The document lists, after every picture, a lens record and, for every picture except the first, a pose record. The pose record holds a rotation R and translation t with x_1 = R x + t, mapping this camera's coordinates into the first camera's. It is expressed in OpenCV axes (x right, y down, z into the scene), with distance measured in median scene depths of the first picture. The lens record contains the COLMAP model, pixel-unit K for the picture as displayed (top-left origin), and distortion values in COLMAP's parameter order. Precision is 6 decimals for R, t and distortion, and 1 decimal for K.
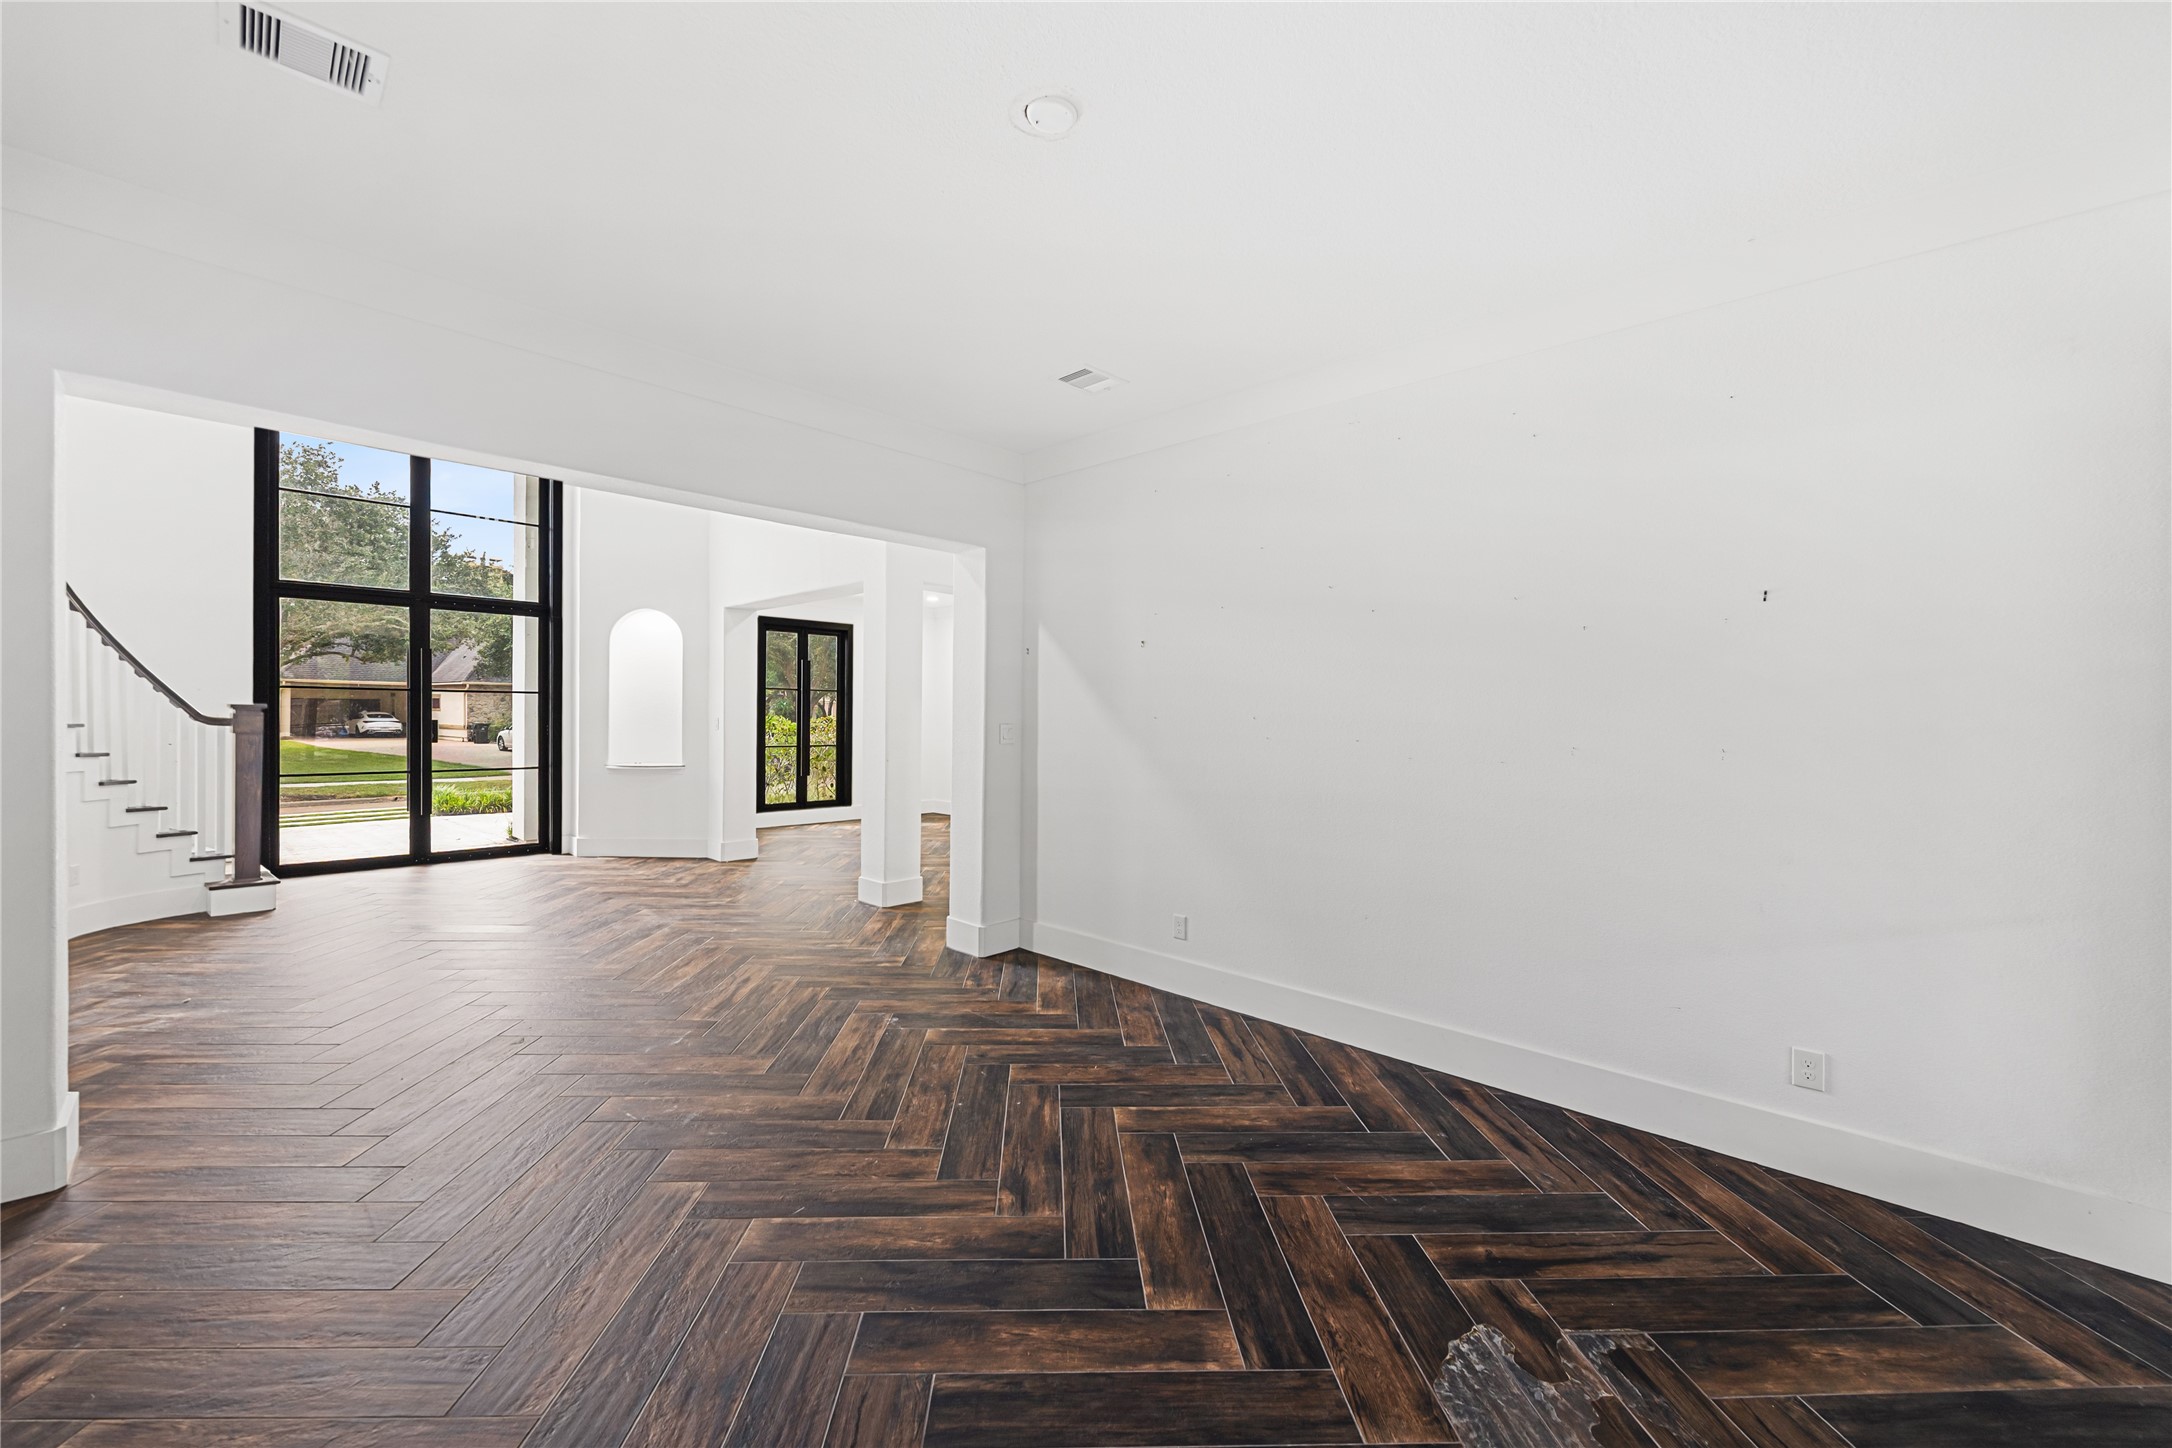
lens RADIAL K [[834.6, 0, 1086.9], [0, 834.6, 724.2], [0, 0, 1]] dist [-0.002171, -0.000555]
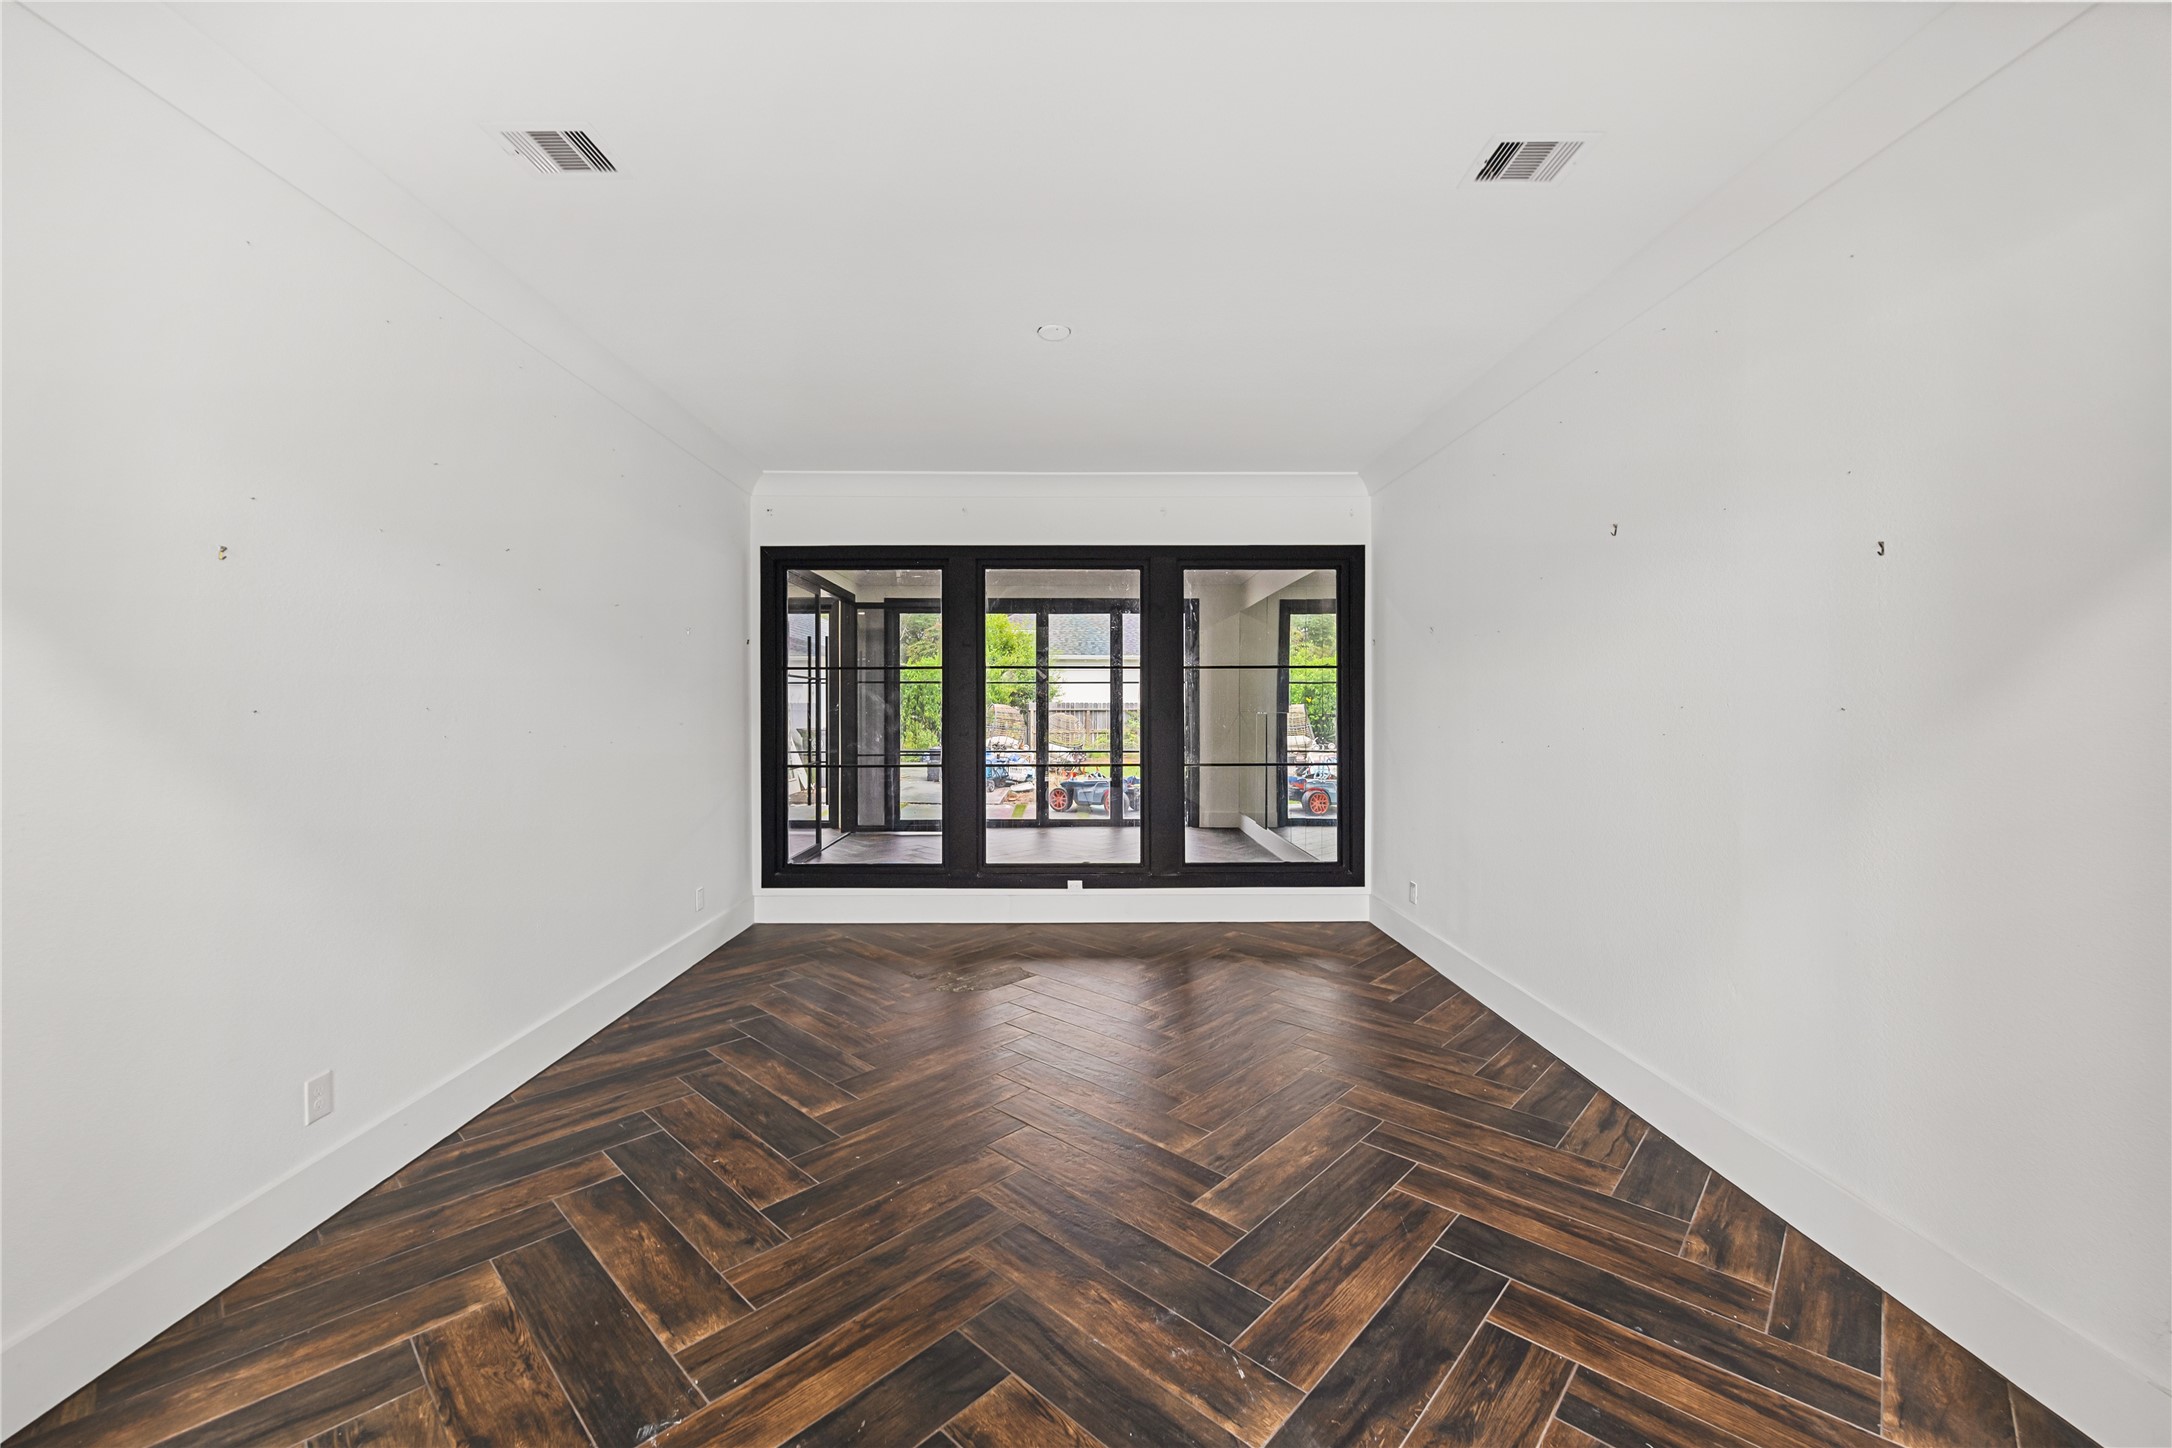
lens RADIAL K [[834.6, 0, 1080.6], [0, 834.6, 711.2], [0, 0, 1]] dist [-0.002171, -0.000555]
pose [[-0.685954, -0.016007, 0.727469, -0.794956], [-0.001097, 0.999780, 0.020964, -0.019661], [-0.727644, 0.013582, -0.685820, 1.316915]]
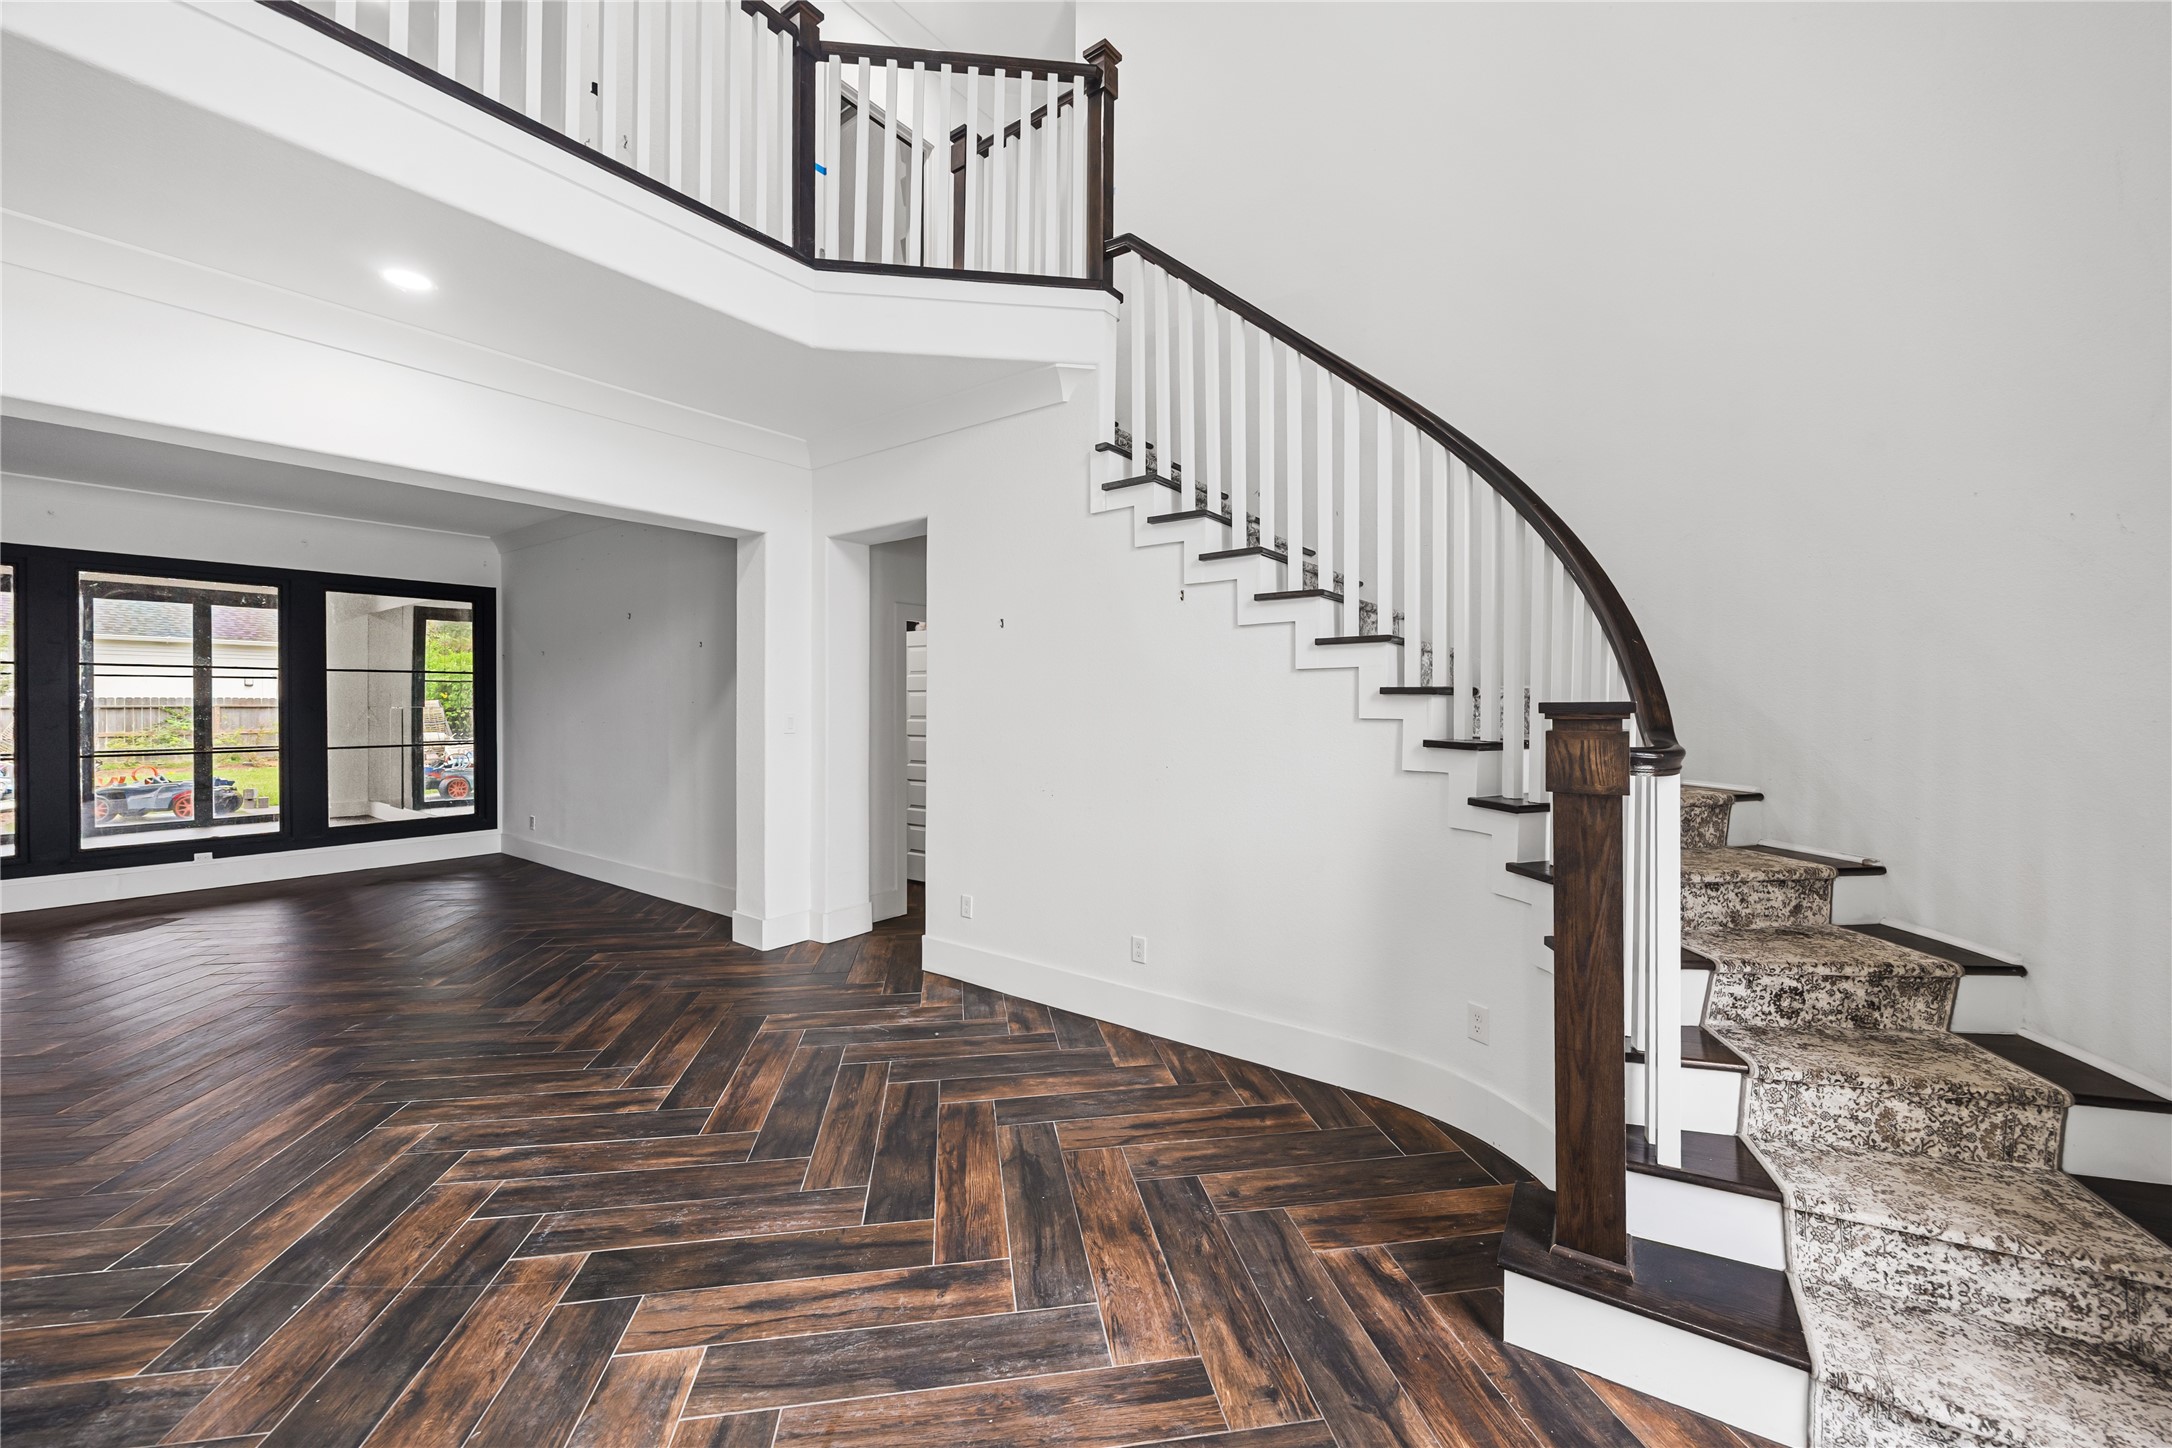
lens RADIAL K [[834.6, 0, 1084.1], [0, 834.6, 708.9], [0, 0, 1]] dist [-0.002171, -0.000555]
pose [[-0.994061, -0.010552, -0.108309, -1.246643], [-0.012113, 0.999832, 0.013769, -0.024449], [0.108145, 0.014999, -0.994022, 2.078355]]
